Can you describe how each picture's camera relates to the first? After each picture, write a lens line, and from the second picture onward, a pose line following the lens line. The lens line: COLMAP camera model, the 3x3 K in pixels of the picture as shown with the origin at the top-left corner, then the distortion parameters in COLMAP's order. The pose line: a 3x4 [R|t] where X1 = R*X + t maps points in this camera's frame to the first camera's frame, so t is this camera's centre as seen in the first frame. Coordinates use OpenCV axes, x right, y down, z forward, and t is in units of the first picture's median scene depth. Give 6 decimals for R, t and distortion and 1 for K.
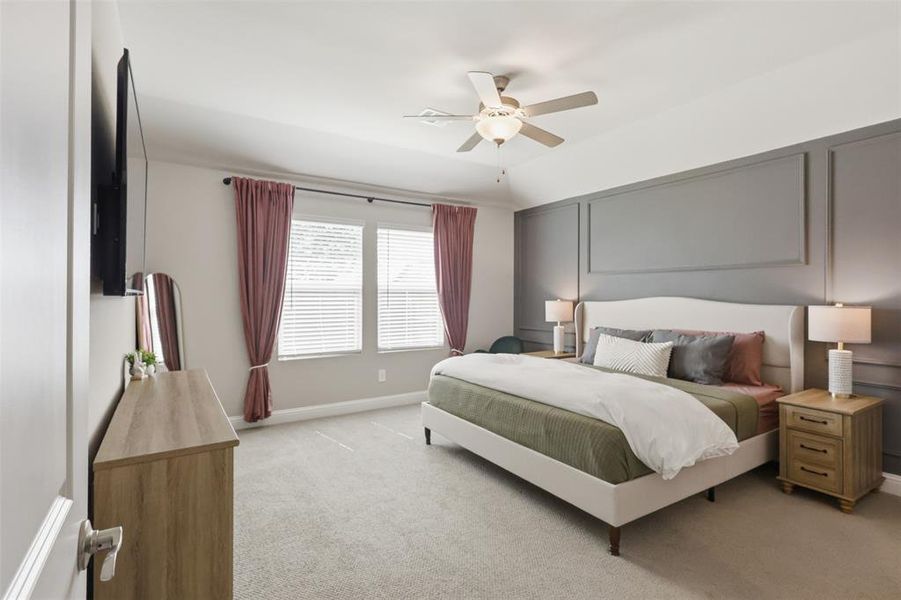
lens RADIAL K [[425.7, 0, 456.7], [0, 425.7, 294.1], [0, 0, 1]] dist [0.001016, 0.003063]
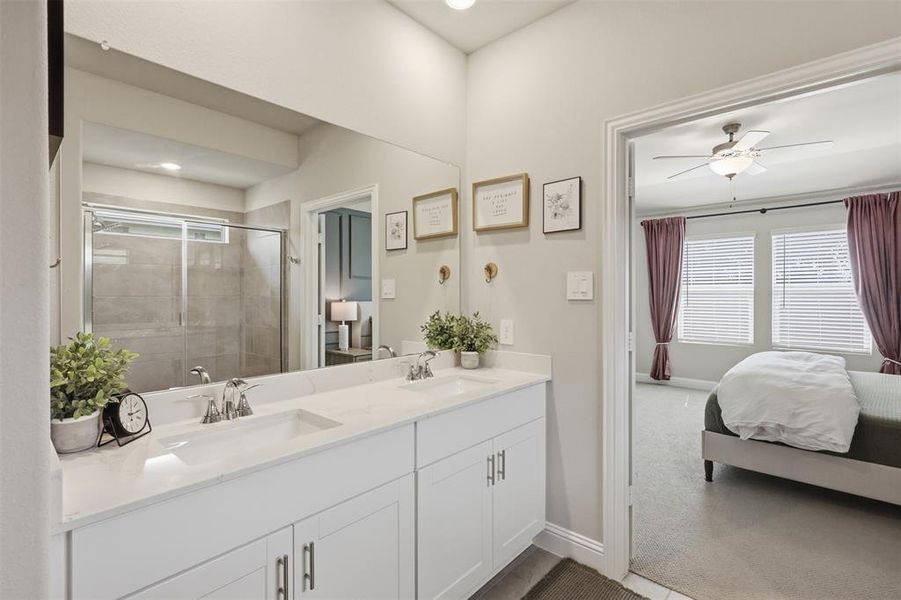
lens RADIAL K [[425.7, 0, 450.3], [0, 425.7, 294.4], [0, 0, 1]] dist [0.001016, 0.003063]
pose [[0.275080, -0.005937, -0.961403, 0.709853], [0.001697, 0.999982, -0.005690, 0.003909], [0.961420, -0.000067, 0.275086, -0.109139]]
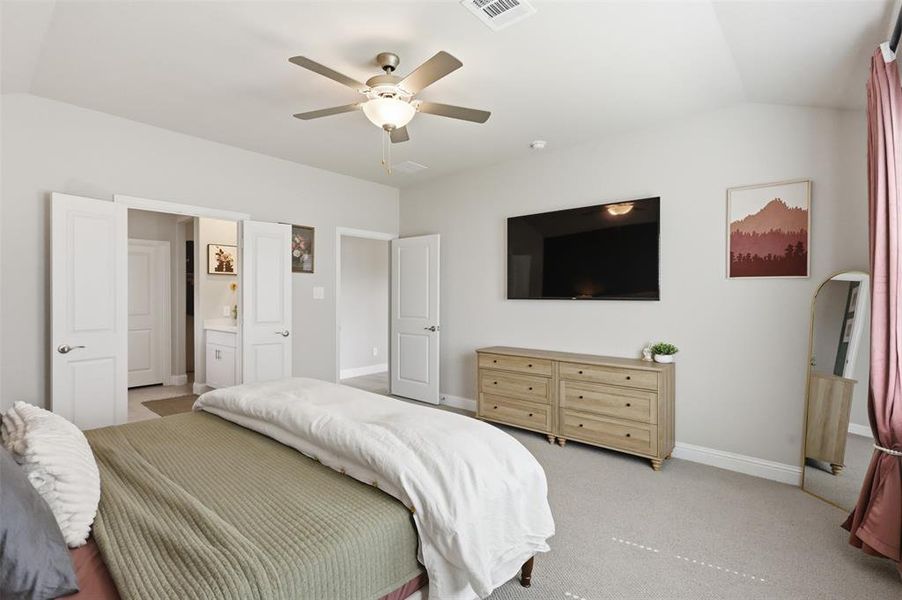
lens RADIAL K [[426.1, 0, 457.1], [0, 426.1, 297.5], [0, 0, 1]] dist [0.001016, 0.003063]
pose [[-0.961600, -0.005120, -0.274406, 0.127409], [-0.003934, 0.999980, -0.004872, 0.001631], [0.274425, -0.003606, -0.961602, 1.254377]]
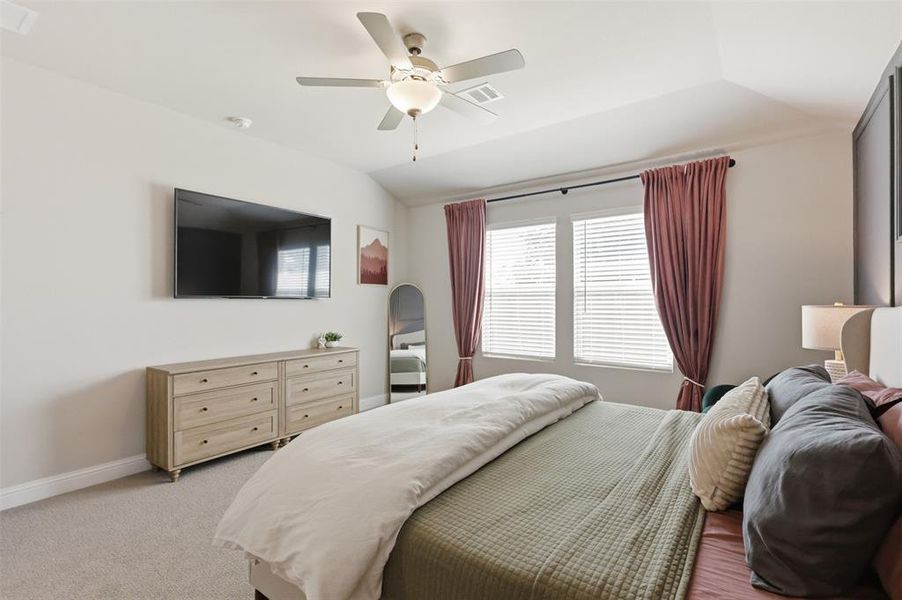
lens RADIAL K [[426.1, 0, 447.1], [0, 426.1, 295.0], [0, 0, 1]] dist [0.001016, 0.003063]
pose [[0.355806, -0.016534, -0.934413, 0.594480], [0.006084, 0.999863, -0.015375, 0.009685], [0.934540, -0.000215, 0.355858, 0.495710]]
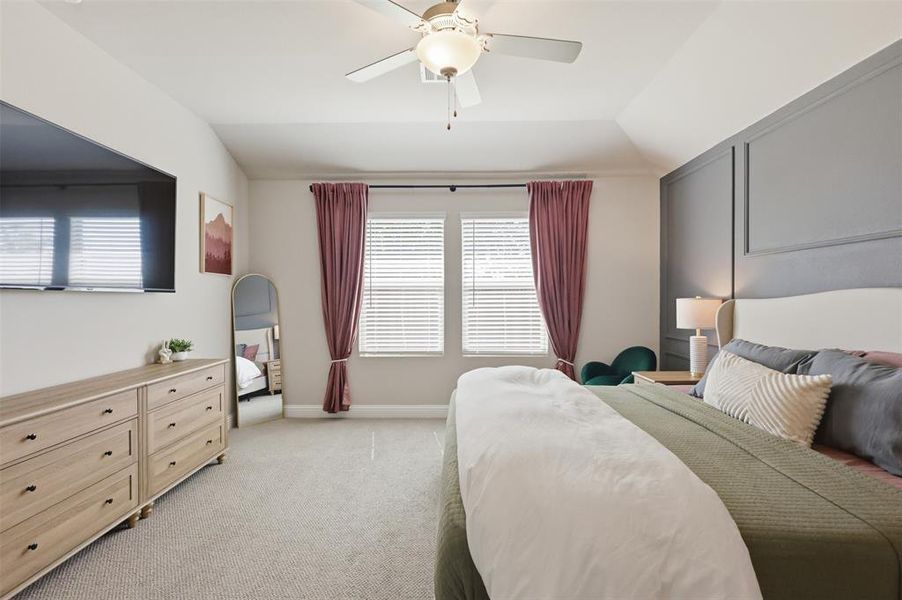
lens RADIAL K [[426.1, 0, 448.2], [0, 426.1, 294.5], [0, 0, 1]] dist [0.001016, 0.003063]
pose [[0.831352, -0.008032, -0.555688, 0.323745], [0.006209, 0.999967, -0.005165, 0.012163], [0.555712, 0.000843, 0.831375, 0.257192]]
